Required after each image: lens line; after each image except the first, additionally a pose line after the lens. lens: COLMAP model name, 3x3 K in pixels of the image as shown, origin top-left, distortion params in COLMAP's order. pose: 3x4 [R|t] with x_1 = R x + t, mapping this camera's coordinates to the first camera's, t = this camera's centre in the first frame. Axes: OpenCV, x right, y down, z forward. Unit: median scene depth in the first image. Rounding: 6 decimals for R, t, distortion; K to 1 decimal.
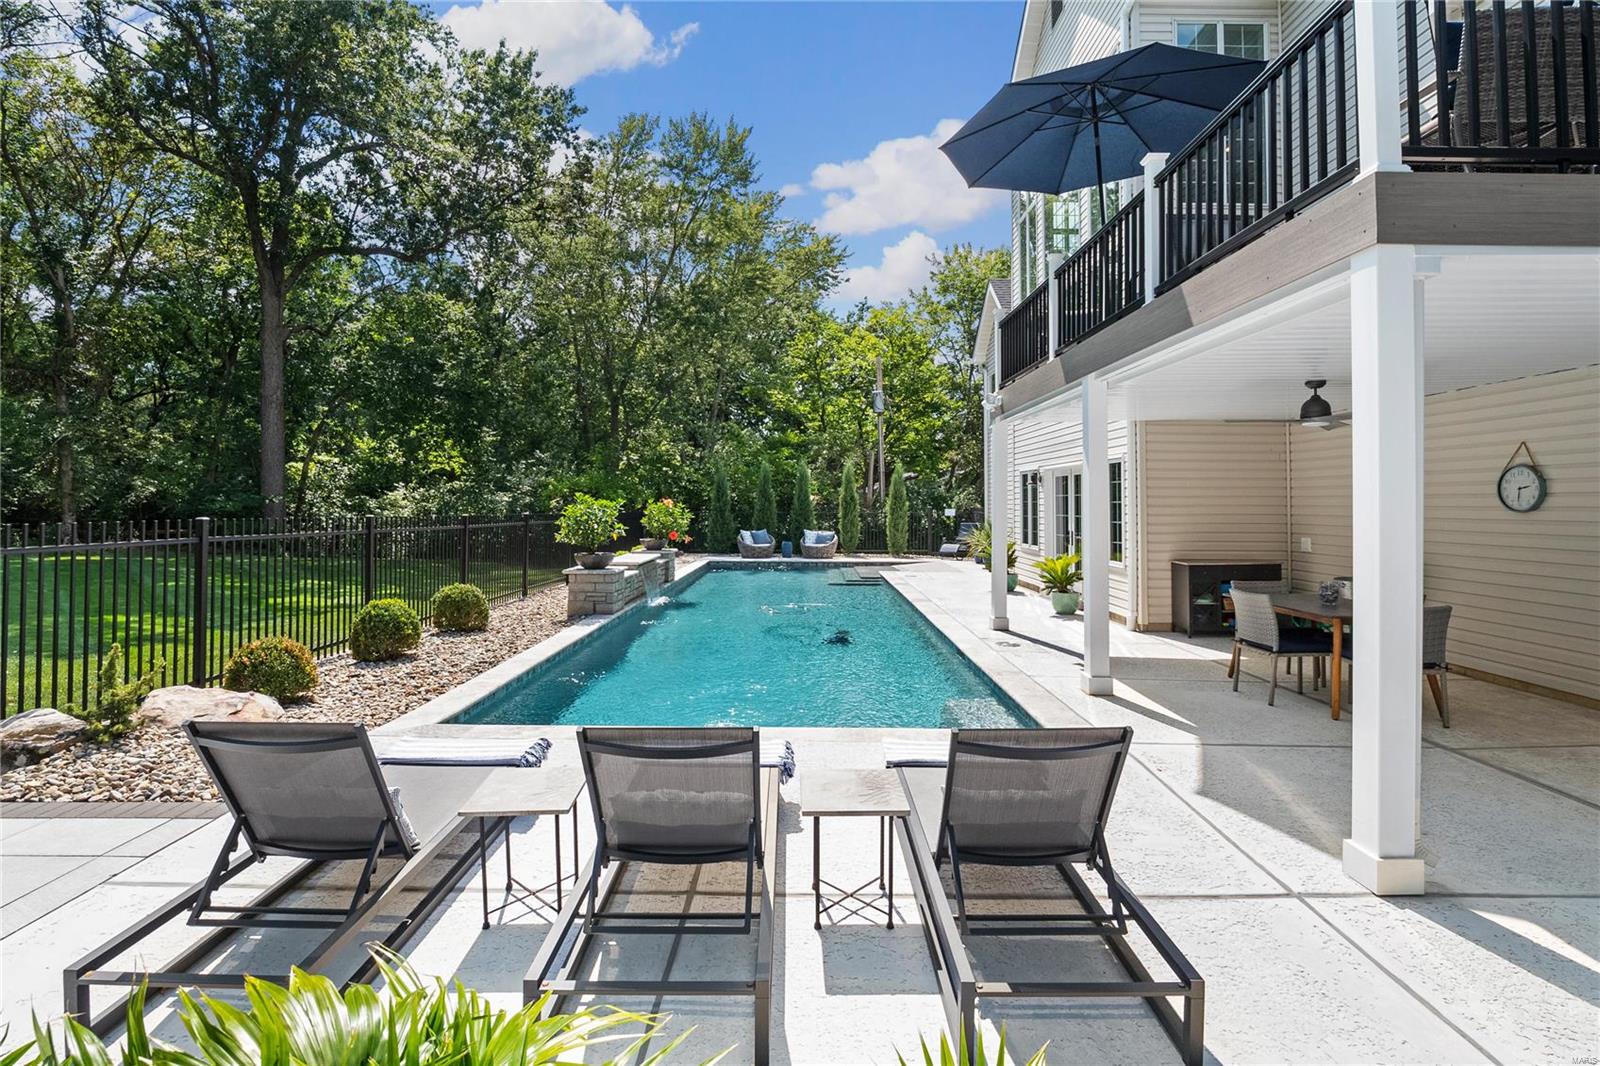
lens RADIAL K [[749.0, 0, 798.2], [0, 749.0, 497.7], [0, 0, 1]] dist [-0.001652, -0.000420]
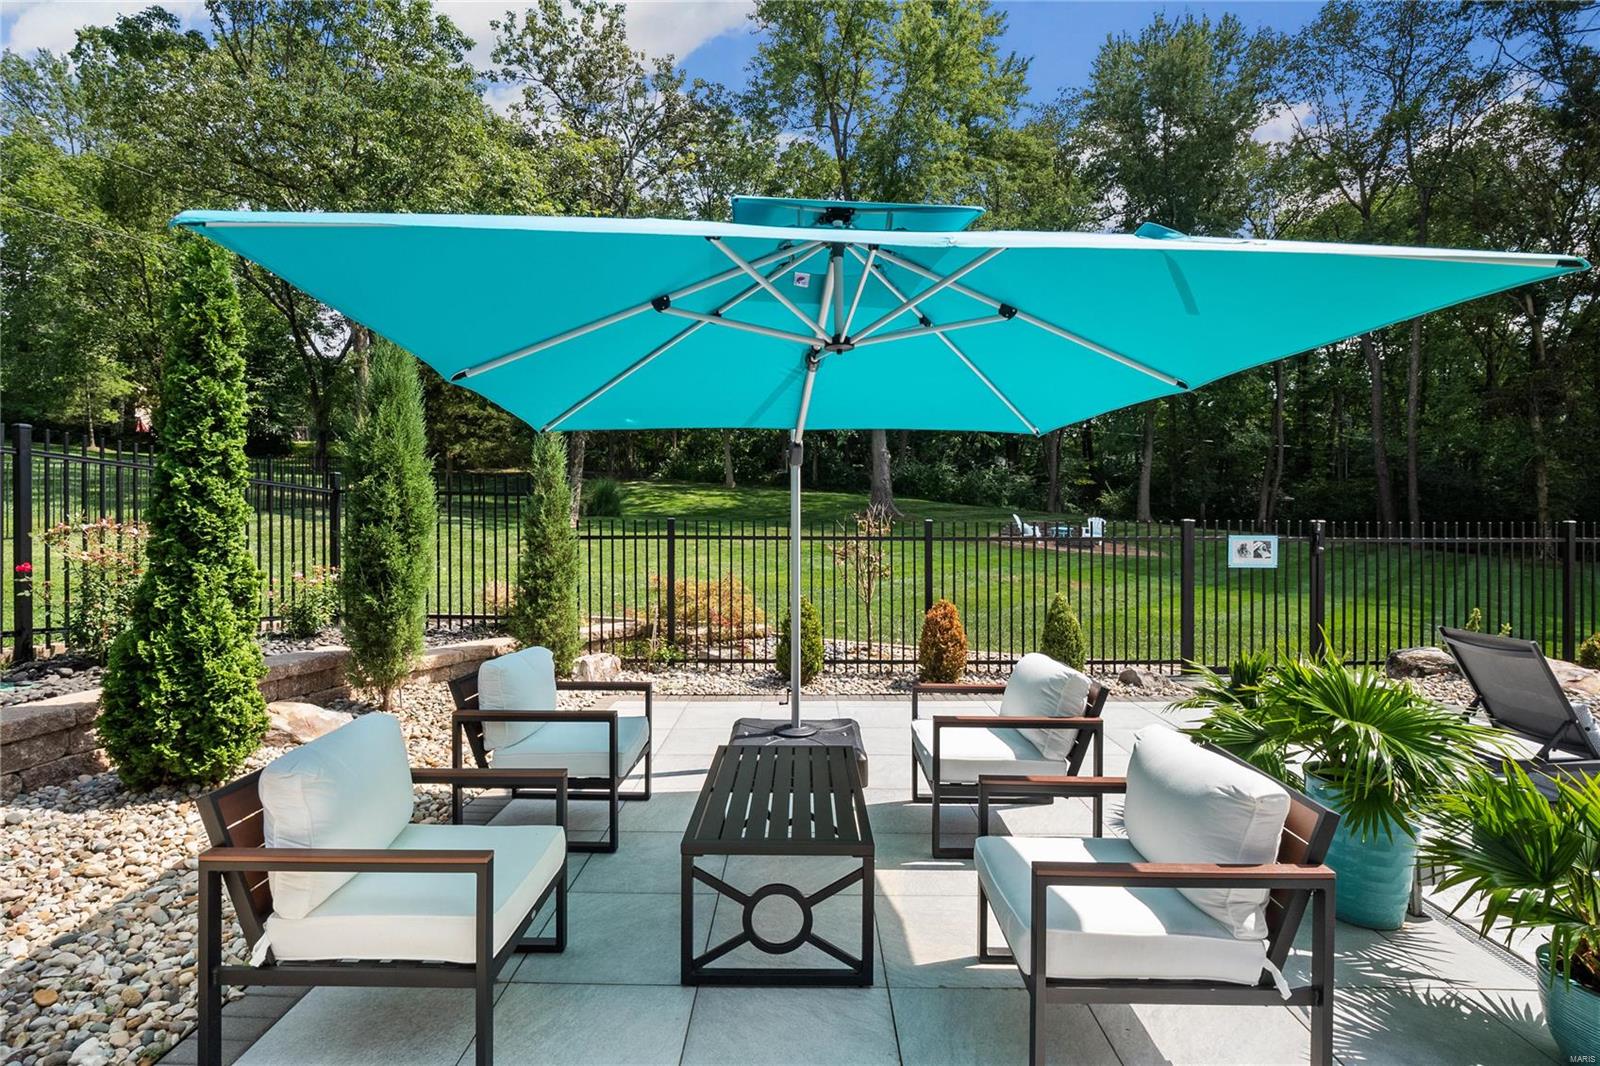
lens RADIAL K [[751.8, 0, 800.0], [0, 751.8, 533.0], [0, 0, 1]] dist [-0.001002, 0.000001]
pose [[0.000755, 0.014846, -0.999890, 0.505608], [0.014084, 0.999790, 0.014856, 0.014944], [0.999901, -0.014094, 0.000545, -0.272904]]
